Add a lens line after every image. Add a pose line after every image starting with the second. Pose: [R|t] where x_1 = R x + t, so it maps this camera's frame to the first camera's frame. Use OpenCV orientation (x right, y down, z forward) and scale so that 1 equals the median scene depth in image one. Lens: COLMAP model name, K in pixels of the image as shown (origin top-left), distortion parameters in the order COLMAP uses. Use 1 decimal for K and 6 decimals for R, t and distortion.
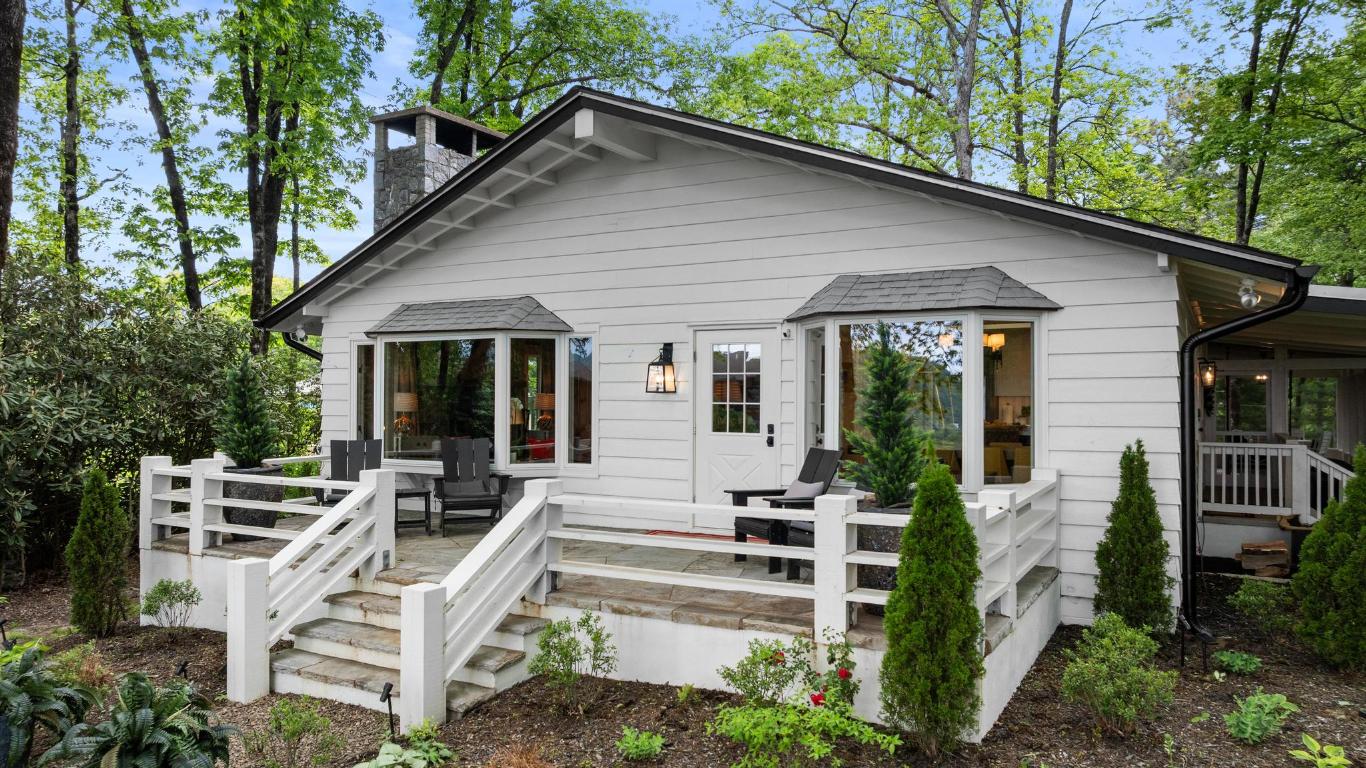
lens RADIAL K [[929.8, 0, 719.7], [0, 929.8, 388.7], [0, 0, 1]] dist [-0.039320, 0.080557]
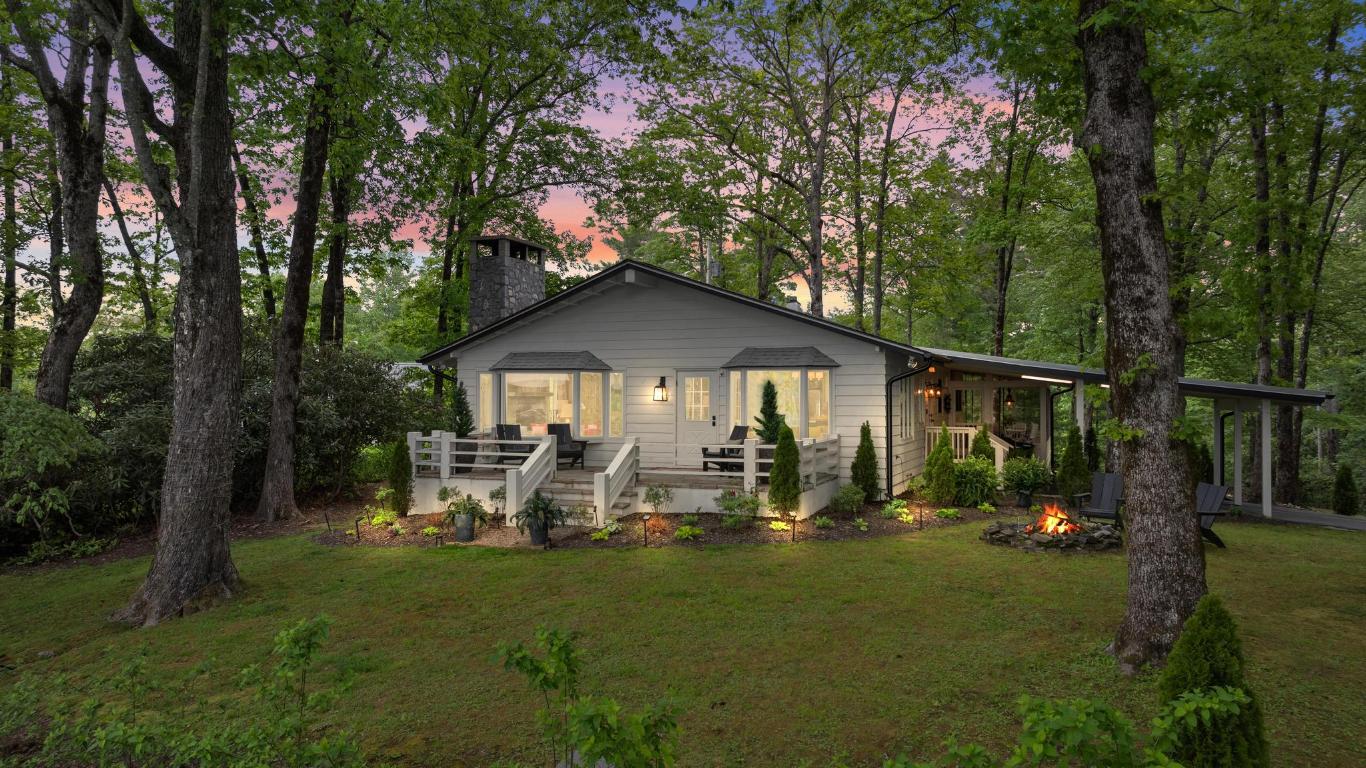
lens RADIAL K [[951.4, 0, 683.0], [0, 951.4, 384.0], [0, 0, 1]] dist [0.000646, 0.000068]
pose [[0.994534, 0.004229, 0.104330, -0.278755], [-0.003642, 0.999976, -0.005812, -0.025154], [-0.104352, 0.005400, 0.994526, -1.340623]]
